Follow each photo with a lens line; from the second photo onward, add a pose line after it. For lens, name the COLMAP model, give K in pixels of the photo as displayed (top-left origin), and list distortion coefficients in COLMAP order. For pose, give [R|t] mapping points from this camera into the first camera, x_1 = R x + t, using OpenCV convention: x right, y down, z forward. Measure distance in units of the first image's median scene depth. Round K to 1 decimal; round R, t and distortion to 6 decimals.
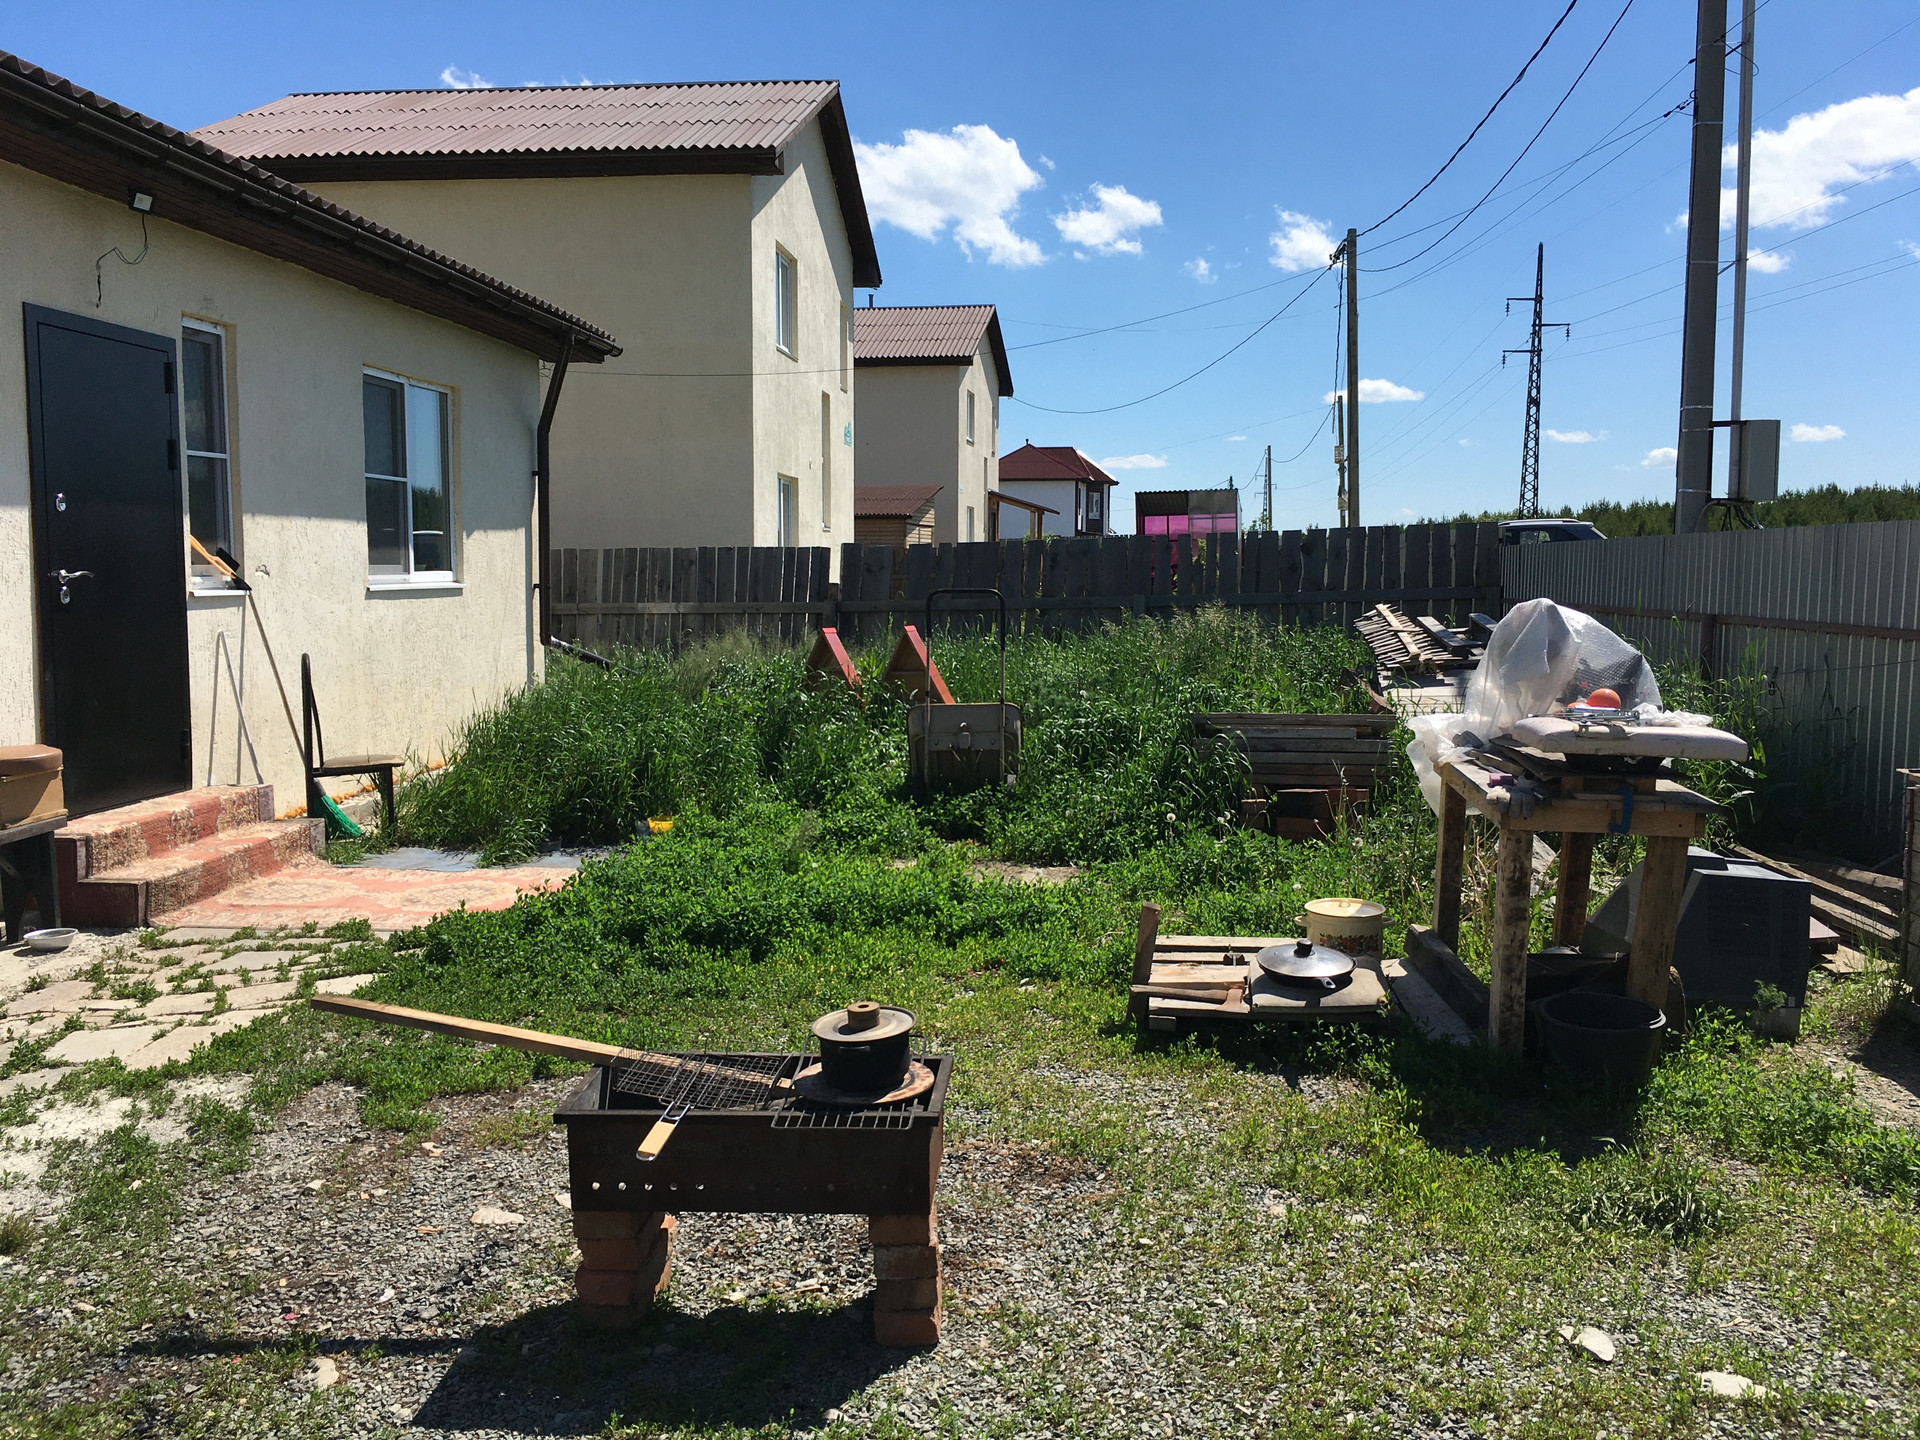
lens RADIAL K [[1635.4, 0, 960.1], [0, 1635.4, 721.7], [0, 0, 1]] dist [0.059435, -0.072118]
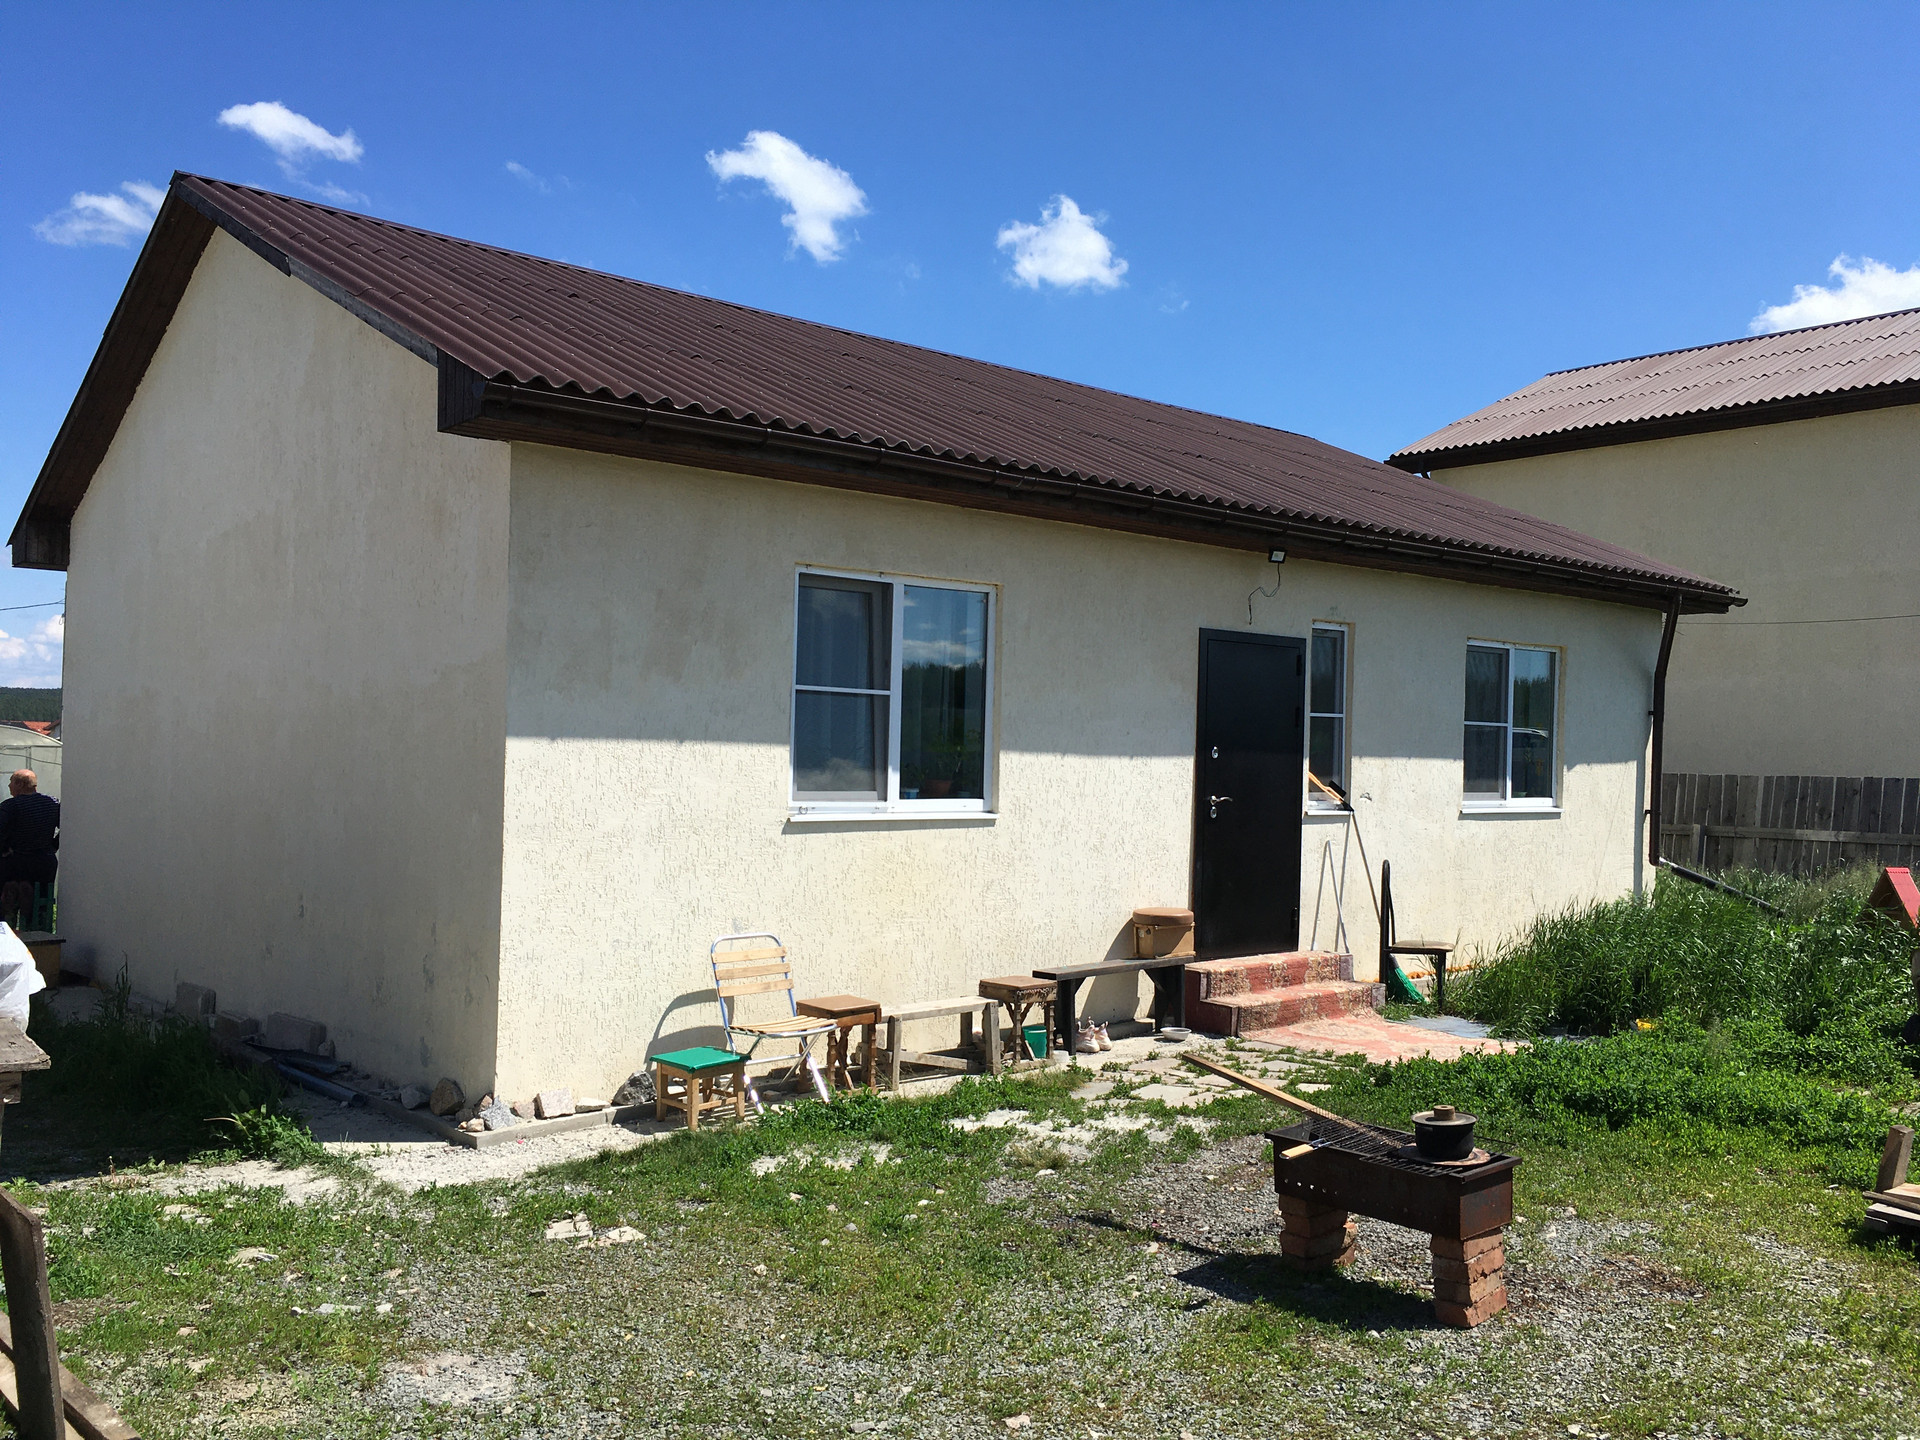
lens RADIAL K [[1635.4, 0, 960.1], [0, 1635.4, 720.5], [0, 0, 1]] dist [0.059435, -0.072118]
pose [[0.718514, 0.006820, -0.695480, 0.309303], [-0.091180, 0.992245, -0.084470, -0.010226], [0.689510, 0.124107, 0.713564, -0.229758]]
